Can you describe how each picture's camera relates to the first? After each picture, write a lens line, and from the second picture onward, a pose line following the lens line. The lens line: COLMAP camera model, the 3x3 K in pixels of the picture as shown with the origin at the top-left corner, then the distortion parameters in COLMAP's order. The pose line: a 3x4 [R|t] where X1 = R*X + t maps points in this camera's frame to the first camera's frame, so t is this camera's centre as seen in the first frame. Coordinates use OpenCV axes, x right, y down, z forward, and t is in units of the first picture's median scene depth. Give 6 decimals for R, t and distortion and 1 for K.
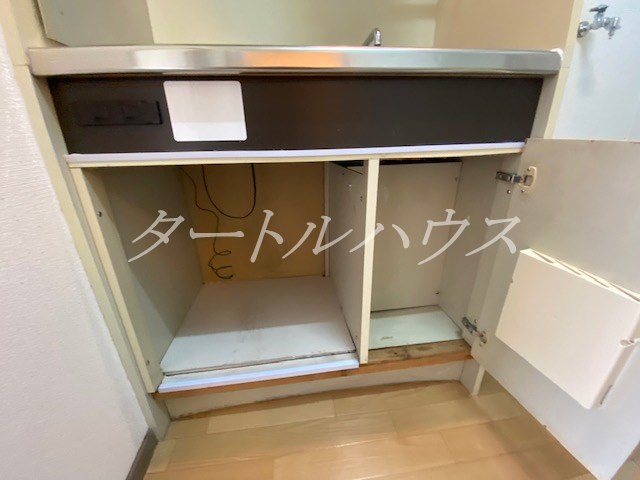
lens RADIAL K [[279.4, 0, 336.7], [0, 279.4, 243.6], [0, 0, 1]] dist [-0.000323, -0.011608]
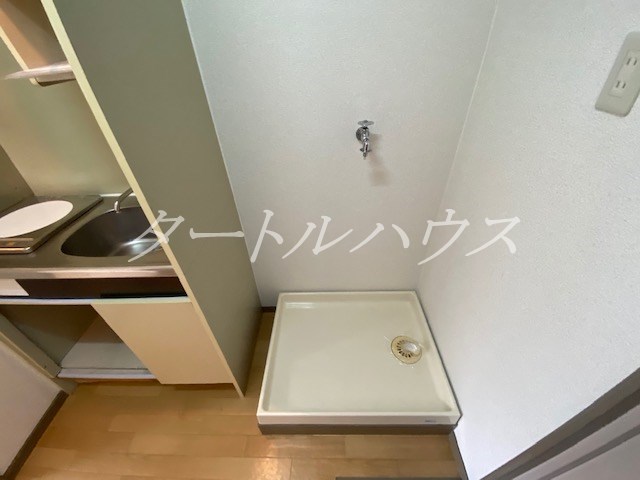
lens RADIAL K [[262.3, 0, 321.6], [0, 262.3, 243.3], [0, 0, 1]] dist [0.022231, -0.024859]
pose [[0.984140, 0.090558, -0.152538, 1.266711], [-0.045385, 0.959799, 0.276995, -0.880924], [0.171490, -0.265679, 0.948686, -0.143842]]
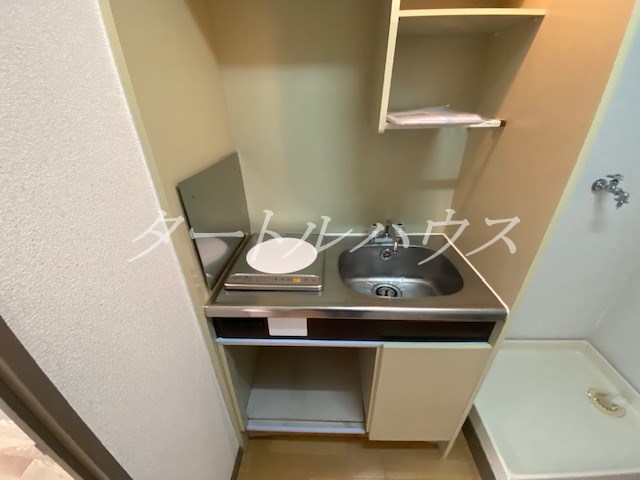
lens RADIAL K [[262.3, 0, 321.6], [0, 262.3, 243.3], [0, 0, 1]] dist [0.022231, -0.024859]
pose [[0.980262, 0.096603, -0.172494, -0.006488], [-0.075073, 0.989024, 0.127260, -0.806831], [0.182895, -0.111799, 0.976755, -0.368997]]
